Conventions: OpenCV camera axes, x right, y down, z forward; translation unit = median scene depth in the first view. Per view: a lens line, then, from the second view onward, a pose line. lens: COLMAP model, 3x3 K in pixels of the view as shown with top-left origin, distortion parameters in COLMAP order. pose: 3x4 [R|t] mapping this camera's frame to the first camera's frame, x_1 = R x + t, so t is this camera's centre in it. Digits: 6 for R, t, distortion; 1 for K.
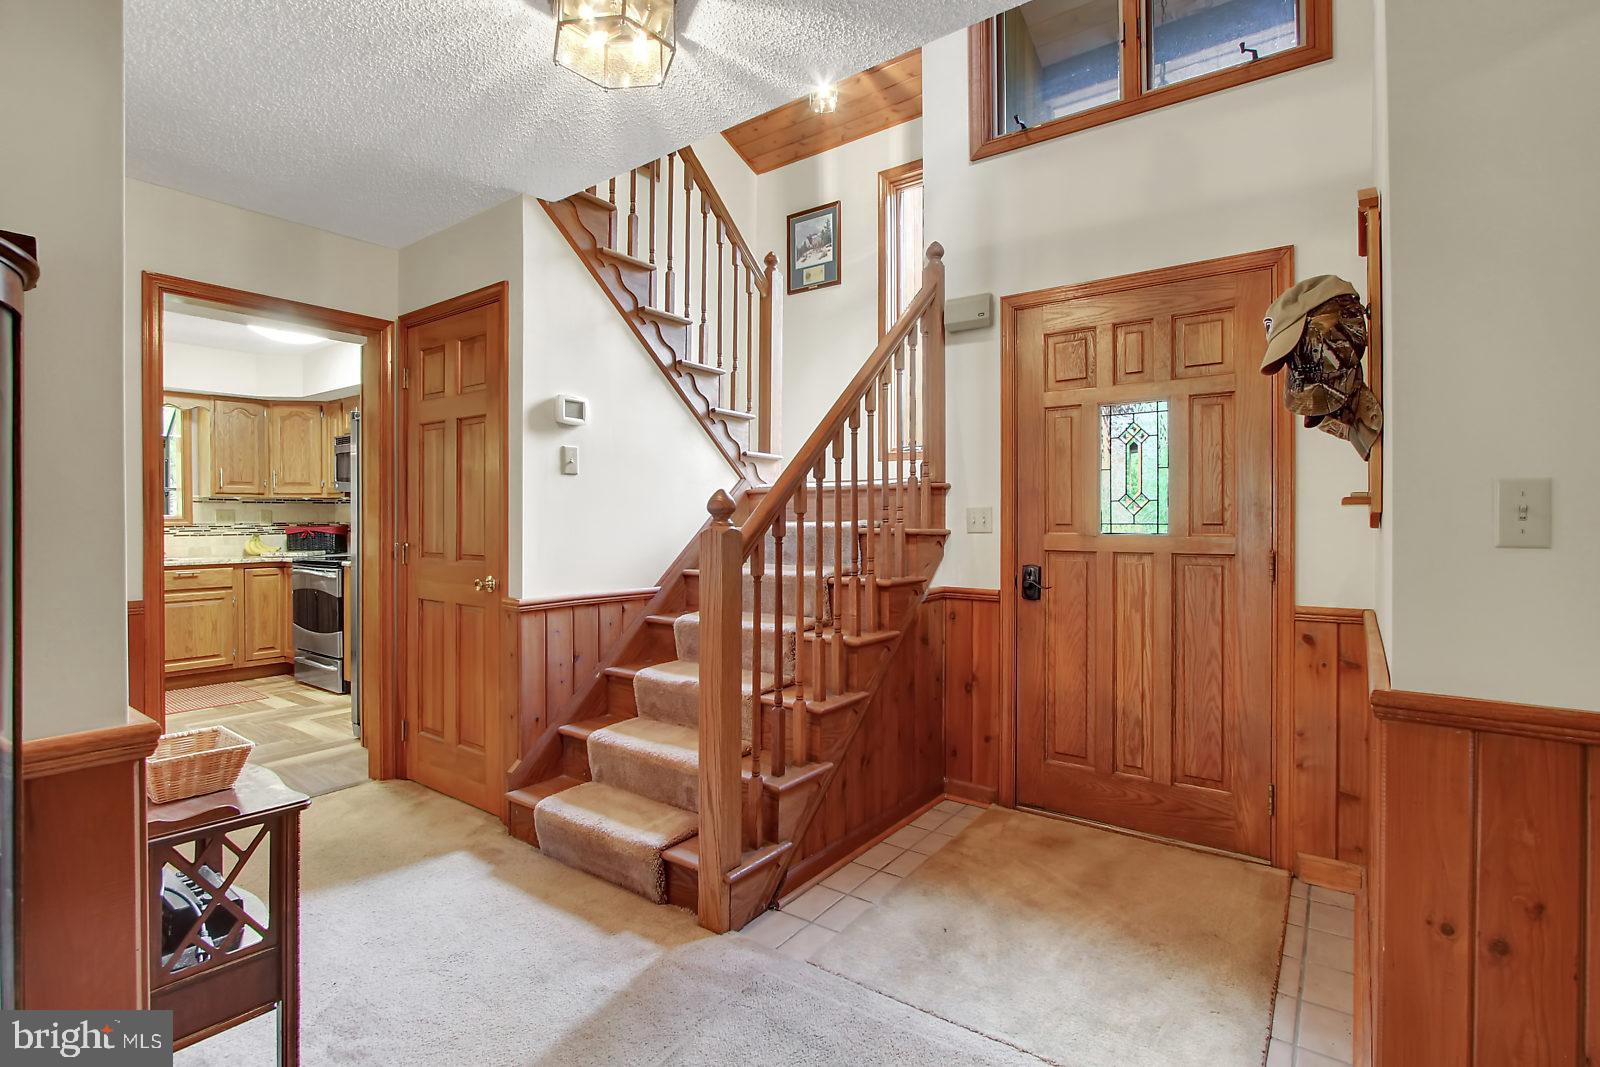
lens RADIAL K [[757.6, 0, 794.1], [0, 757.6, 521.6], [0, 0, 1]] dist [-0.003055, -0.000347]
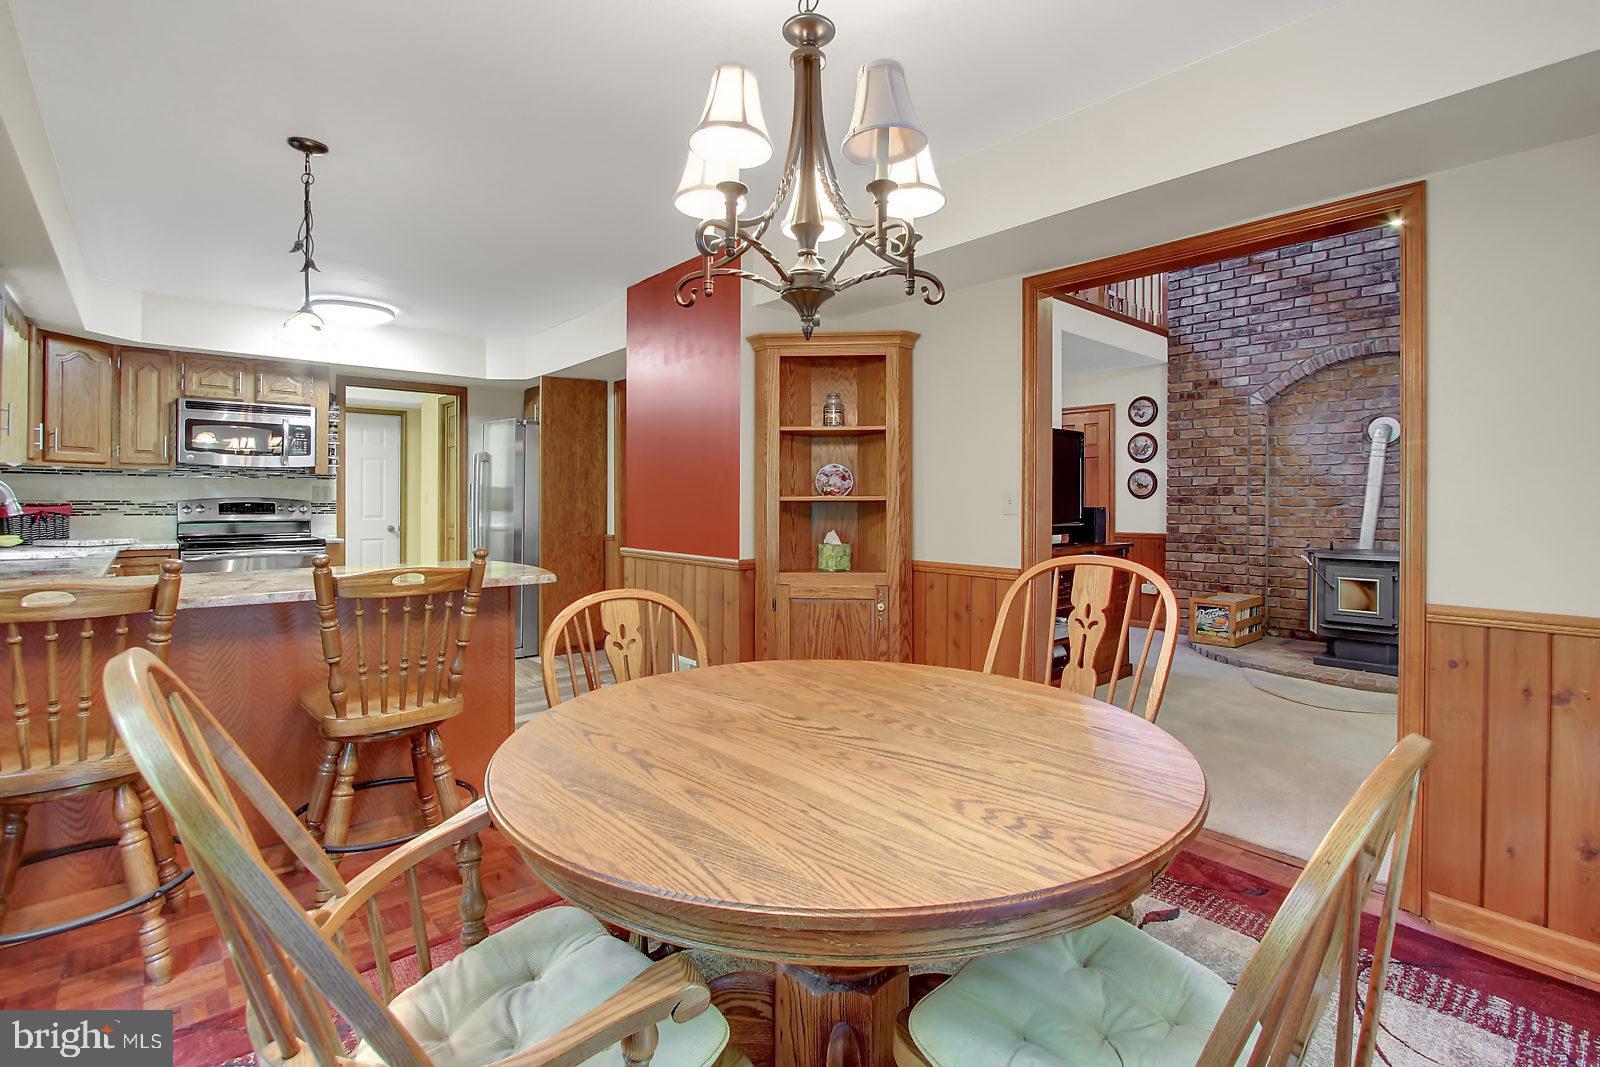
lens RADIAL K [[758.2, 0, 801.9], [0, 758.2, 522.5], [0, 0, 1]] dist [-0.017013, 0.000129]
pose [[0.212412, -0.027788, 0.976785, -1.259808], [-0.001624, 0.999584, 0.028790, 0.000794], [-0.977179, -0.007701, 0.212278, 0.151464]]
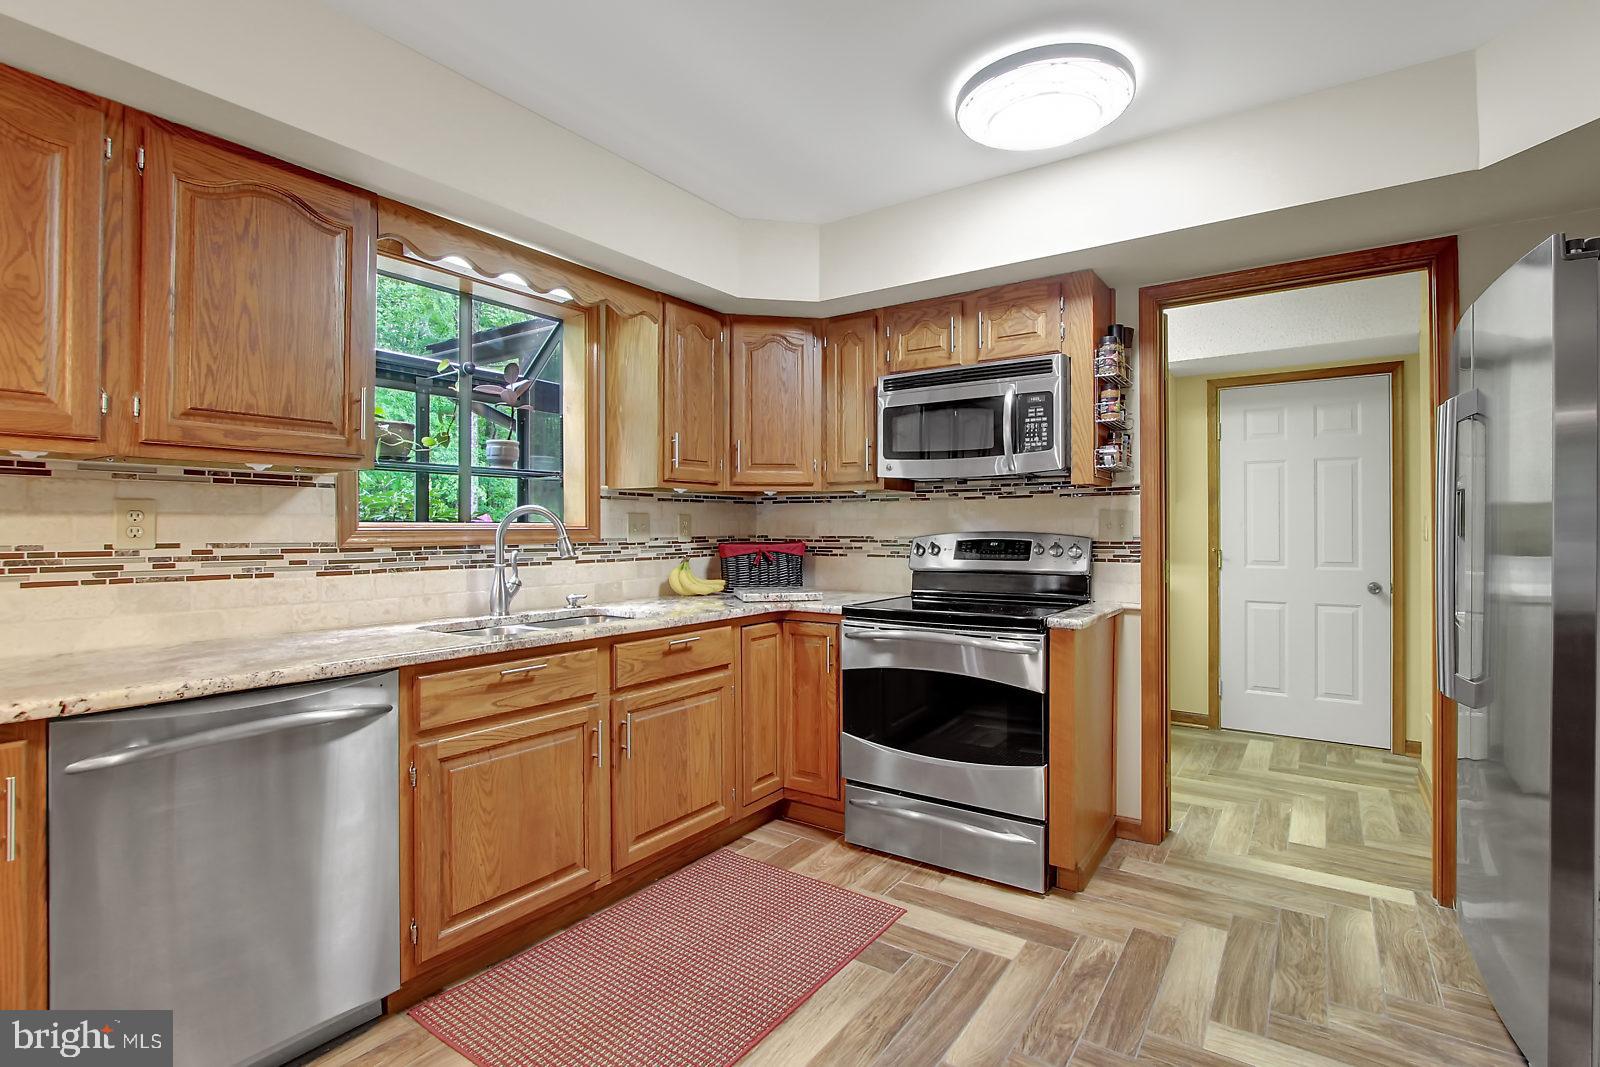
lens RADIAL K [[755.8, 0, 820.2], [0, 755.8, 525.0], [0, 0, 1]] dist [-0.012881, 0.000671]
pose [[0.998612, -0.001005, 0.052661, -0.671158], [0.001558, 0.999944, -0.010452, -0.001127], [-0.052647, 0.010520, 0.998558, 0.464234]]
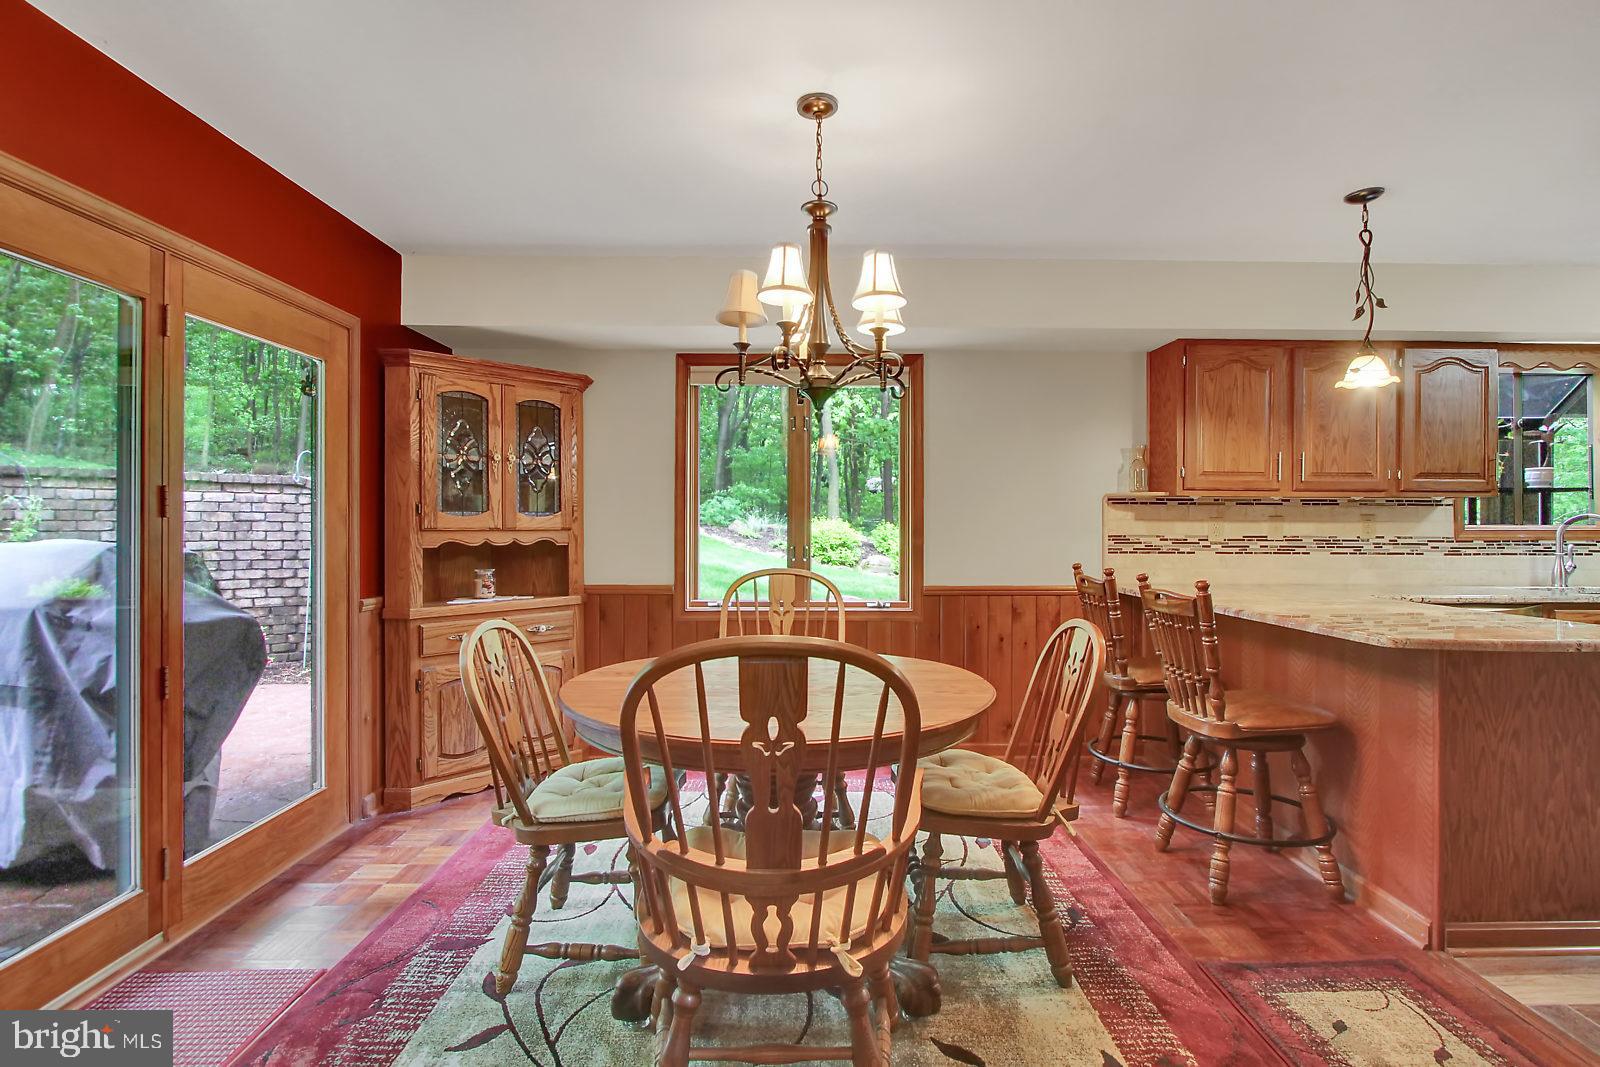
lens RADIAL K [[758.2, 0, 801.9], [0, 758.2, 522.5], [0, 0, 1]] dist [-0.017013, 0.000129]
pose [[0.601297, -0.002678, -0.799021, -0.711812], [-0.007334, 0.999934, -0.008871, 0.000656], [0.798992, 0.011194, 0.601238, -0.026353]]
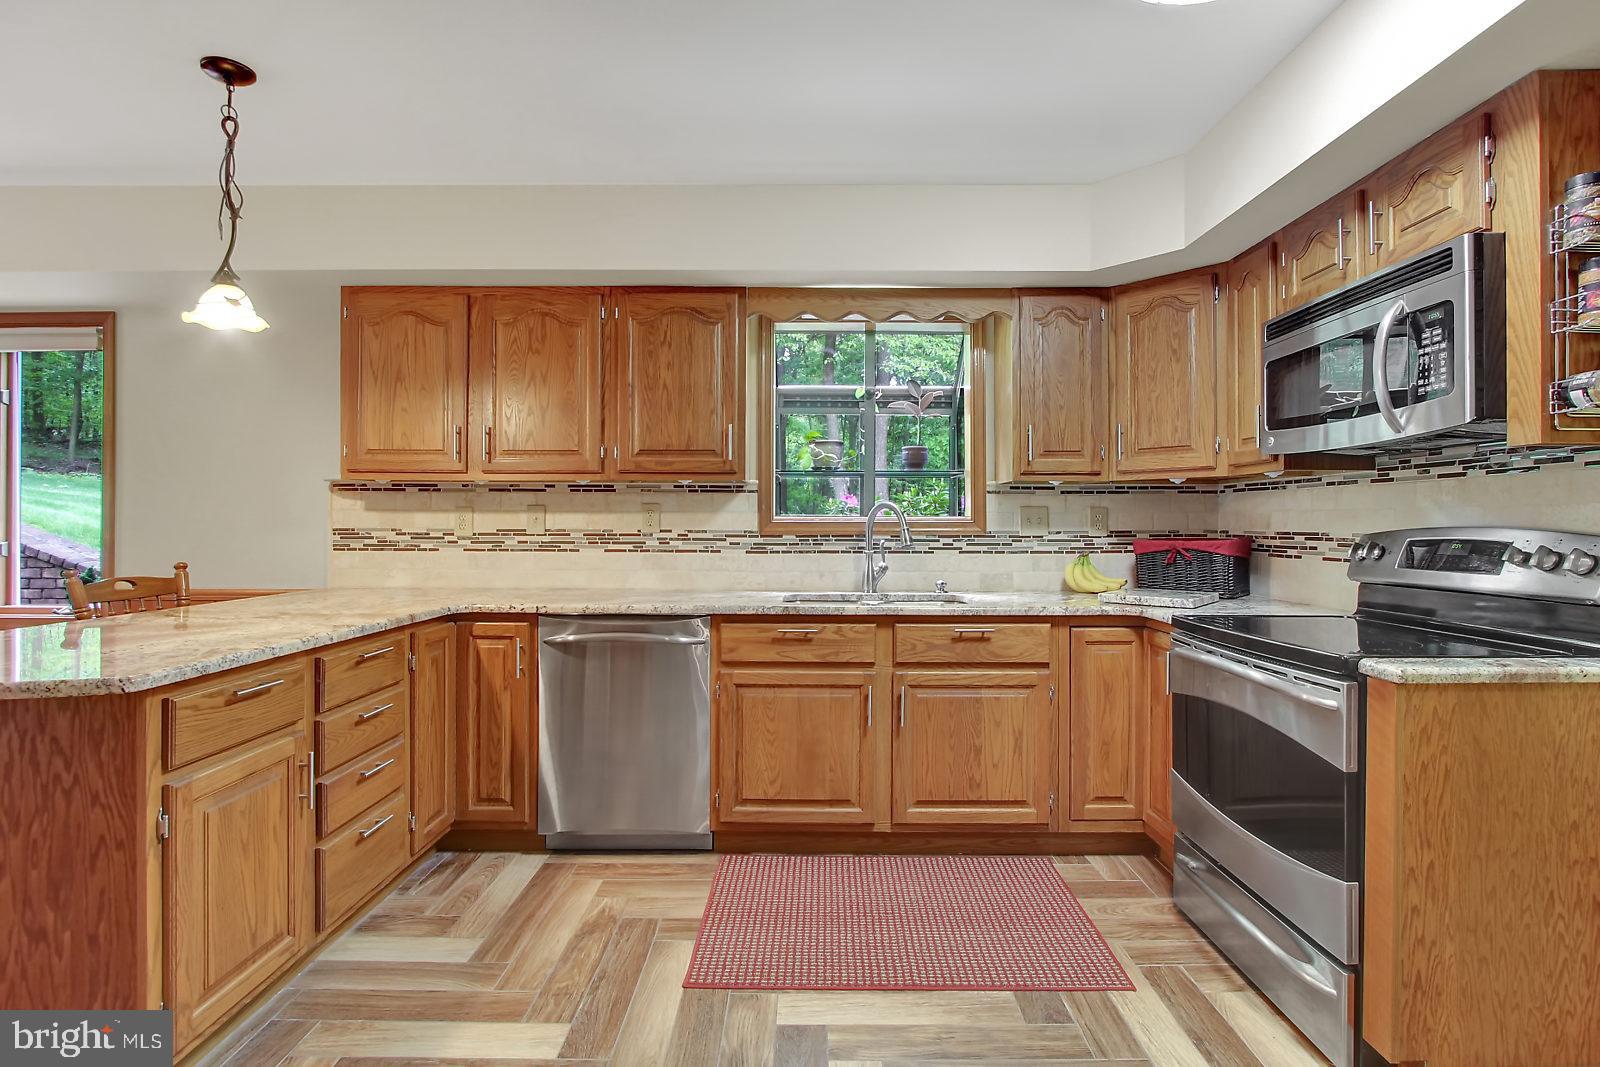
lens RADIAL K [[758.2, 0, 801.9], [0, 758.2, 522.5], [0, 0, 1]] dist [-0.017013, 0.000129]
pose [[0.601572, 0.000423, -0.798818, -0.428188], [-0.006970, 0.999965, -0.004720, -0.000195], [0.798788, 0.008407, 0.601554, 0.551908]]
